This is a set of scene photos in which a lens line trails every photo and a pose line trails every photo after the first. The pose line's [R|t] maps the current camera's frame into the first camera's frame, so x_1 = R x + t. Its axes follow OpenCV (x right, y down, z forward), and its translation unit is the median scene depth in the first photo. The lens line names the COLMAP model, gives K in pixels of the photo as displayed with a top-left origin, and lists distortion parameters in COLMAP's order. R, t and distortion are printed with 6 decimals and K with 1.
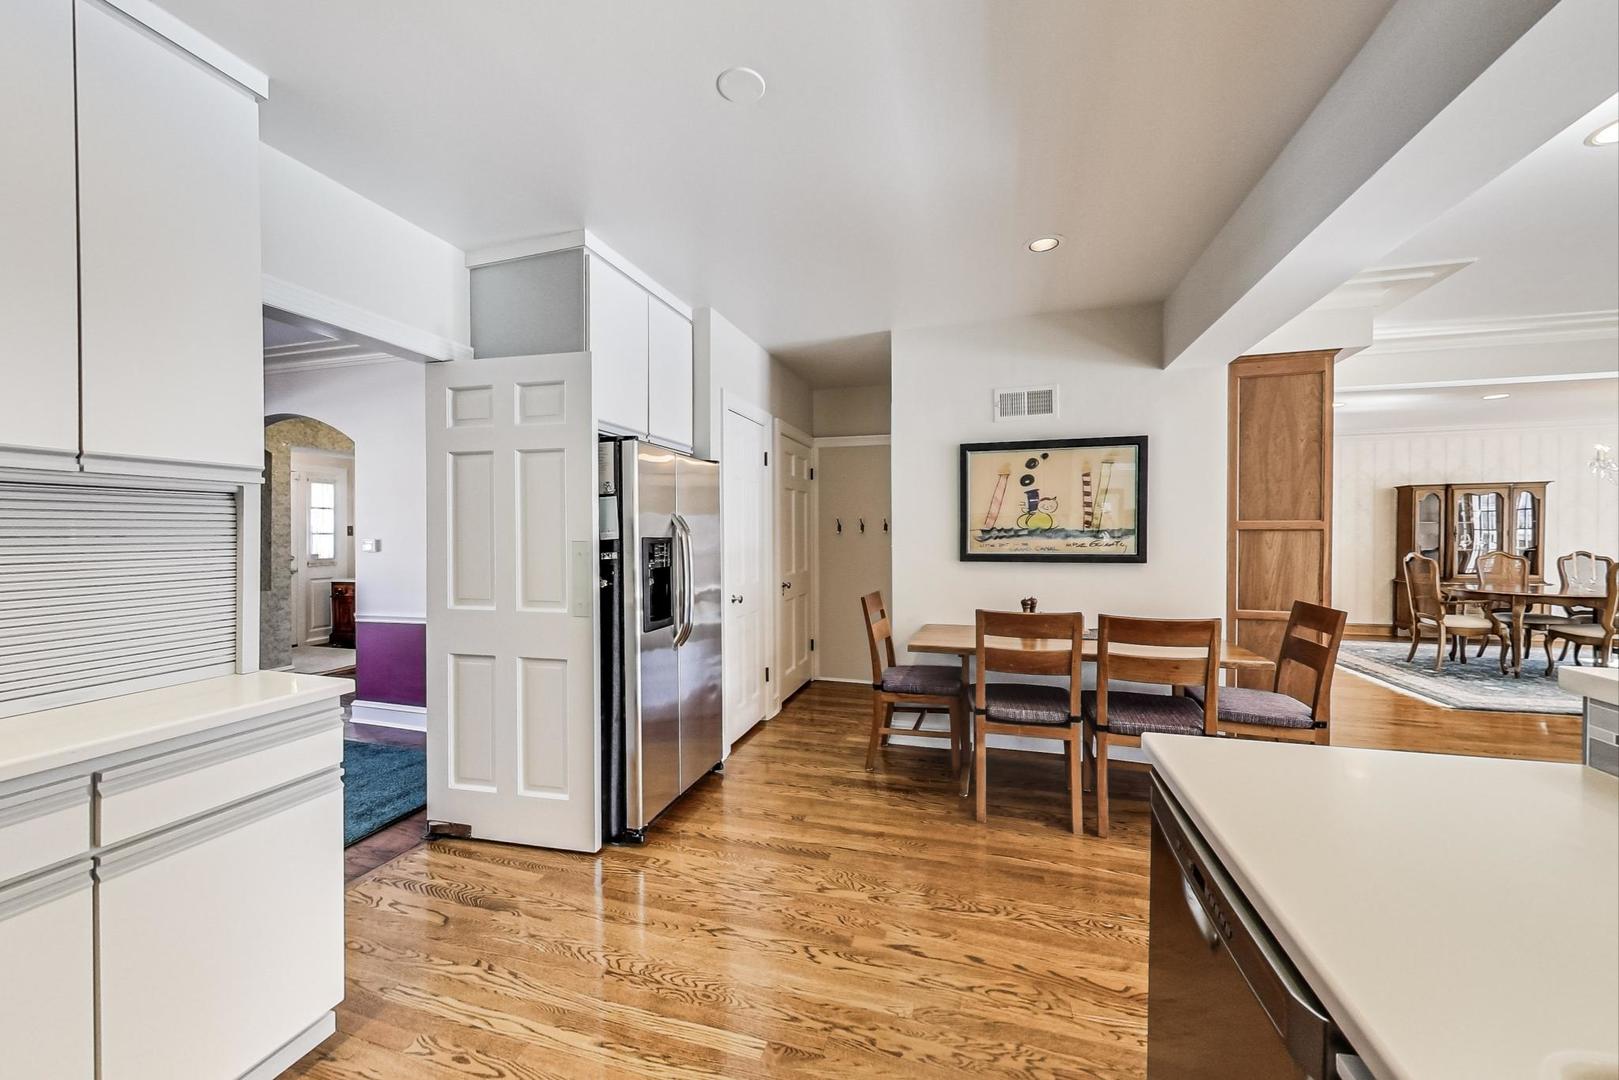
lens RADIAL K [[585.4, 0, 812.9], [0, 585.4, 544.6], [0, 0, 1]] dist [-0.000273, -0.000019]
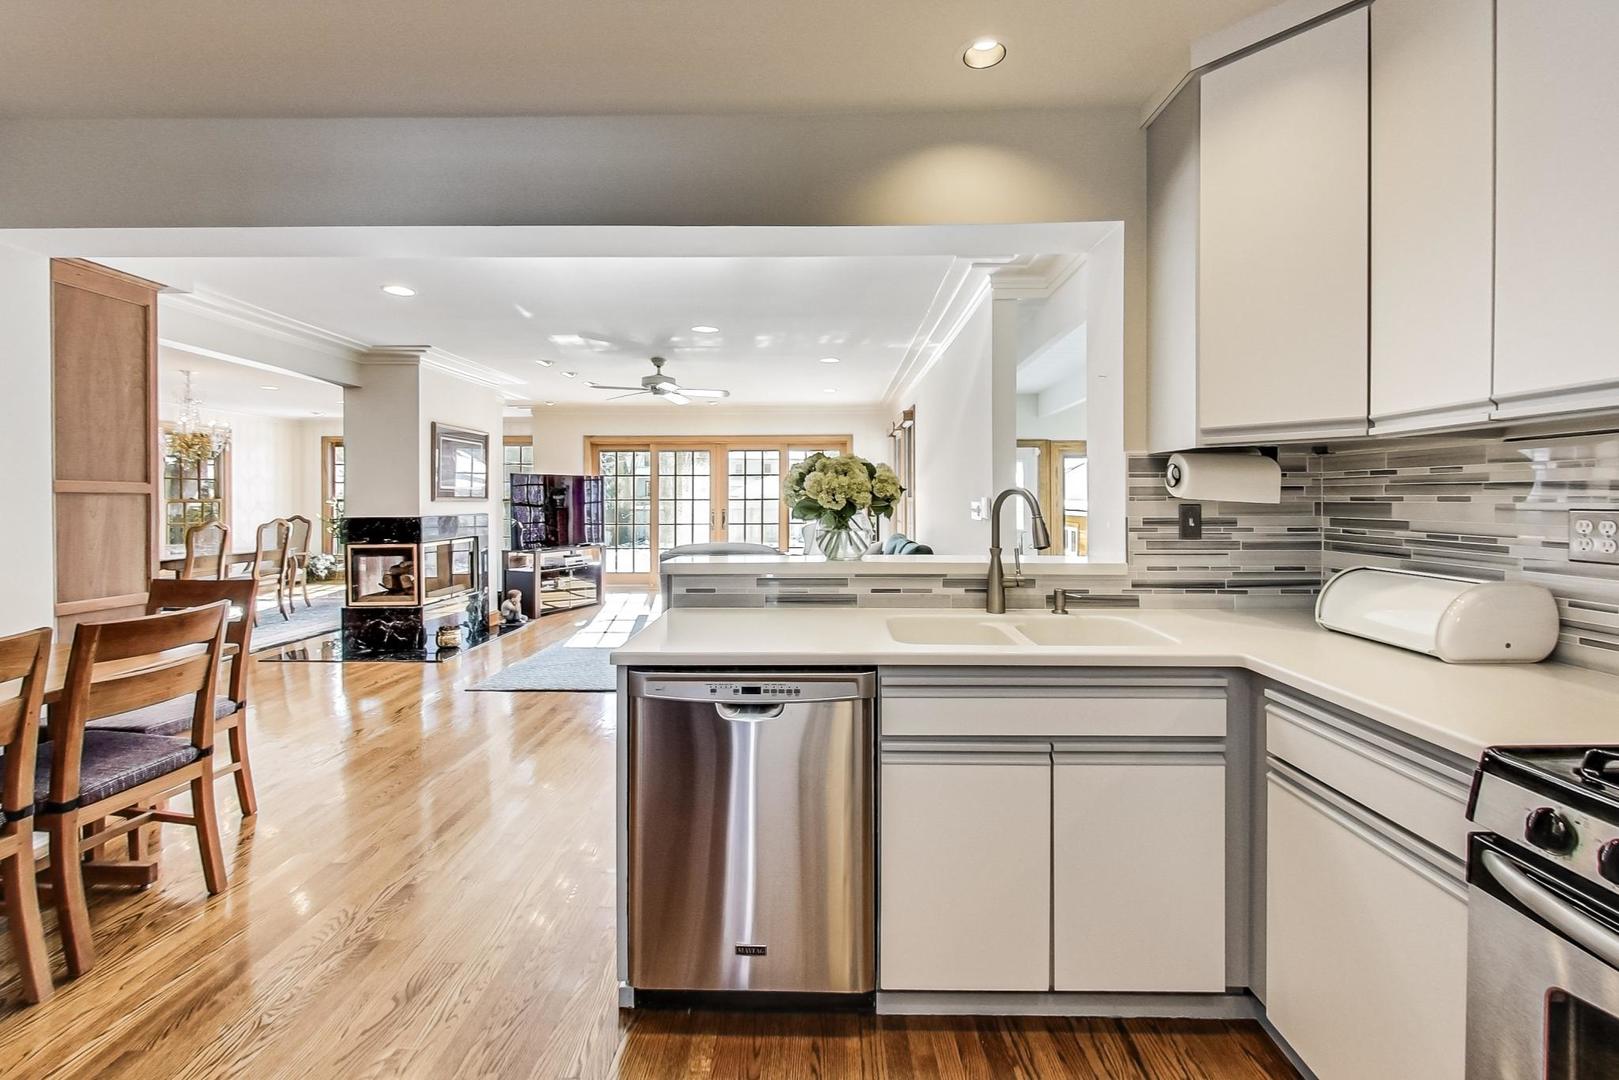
lens RADIAL K [[727.8, 0, 807.3], [0, 727.8, 505.8], [0, 0, 1]] dist [-0.000584, -0.000021]
pose [[-0.263922, -0.001123, 0.964543, -0.377147], [0.021529, 0.999743, 0.007055, 0.004477], [-0.964304, 0.022627, -0.263830, 0.357373]]
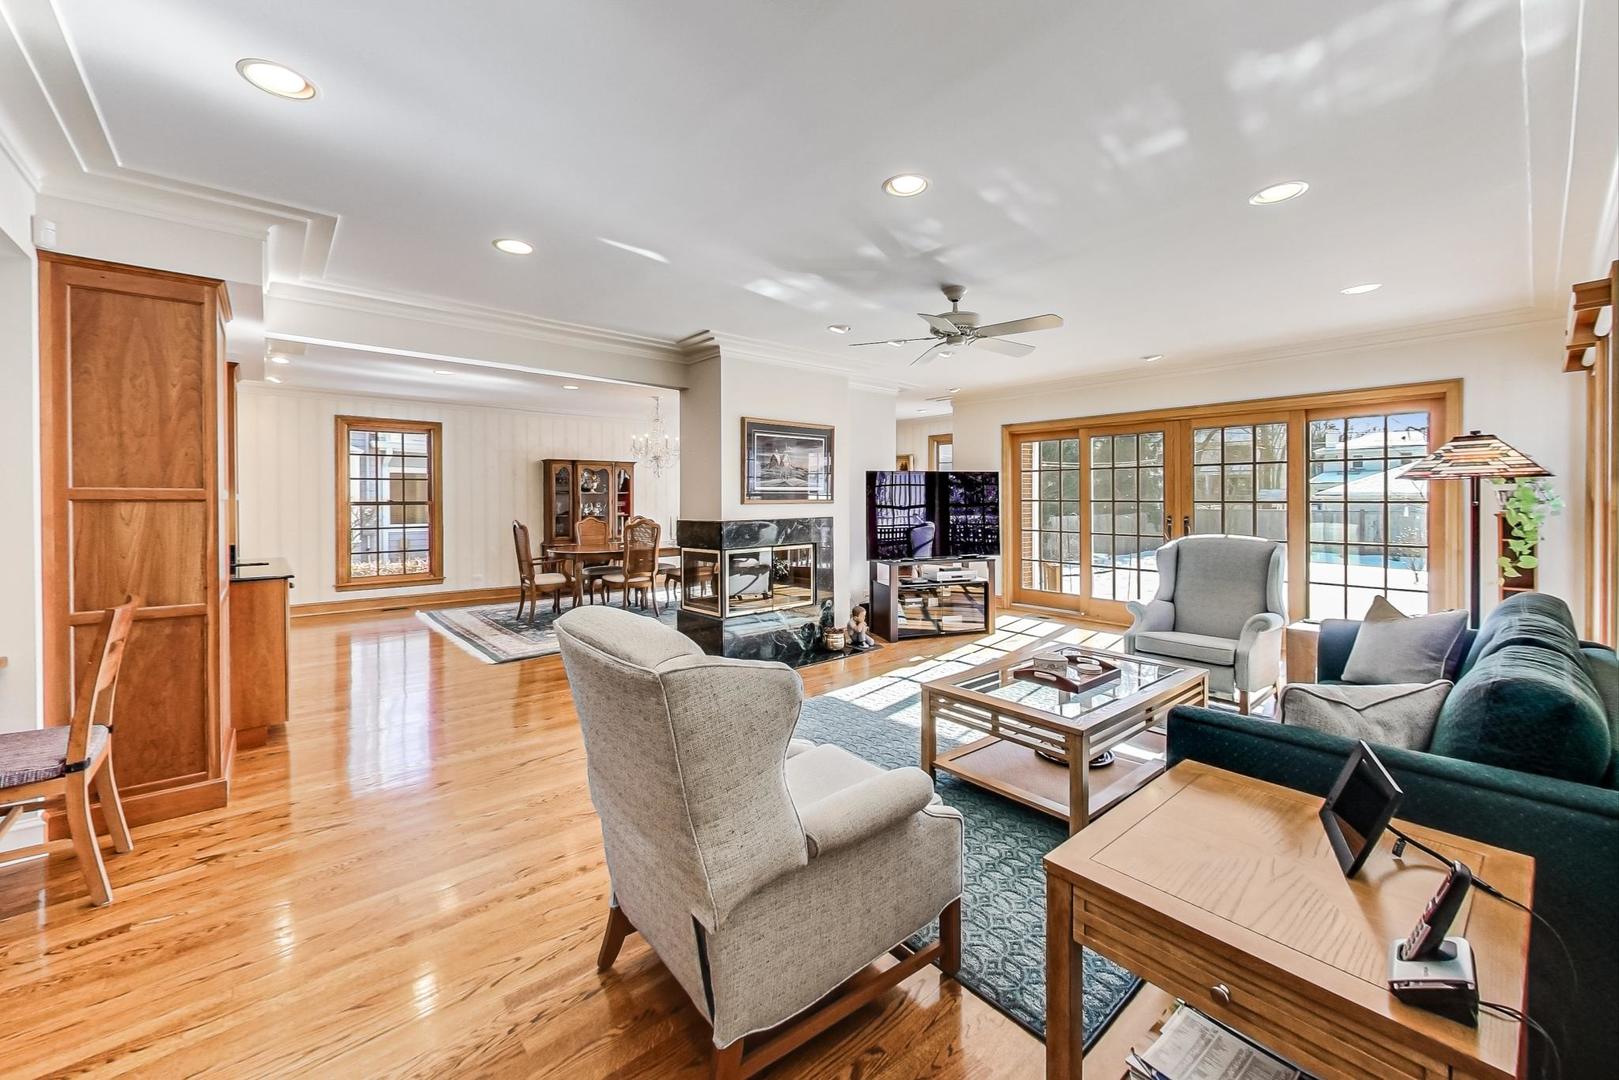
lens RADIAL K [[622.1, 0, 806.9], [0, 622.1, 503.1], [0, 0, 1]] dist [-0.001252, -0.000142]
pose [[0.542146, -0.001160, 0.840284, 0.589026], [0.012308, 0.999903, -0.006560, -0.005765], [-0.840194, 0.013899, 0.542107, -0.156021]]
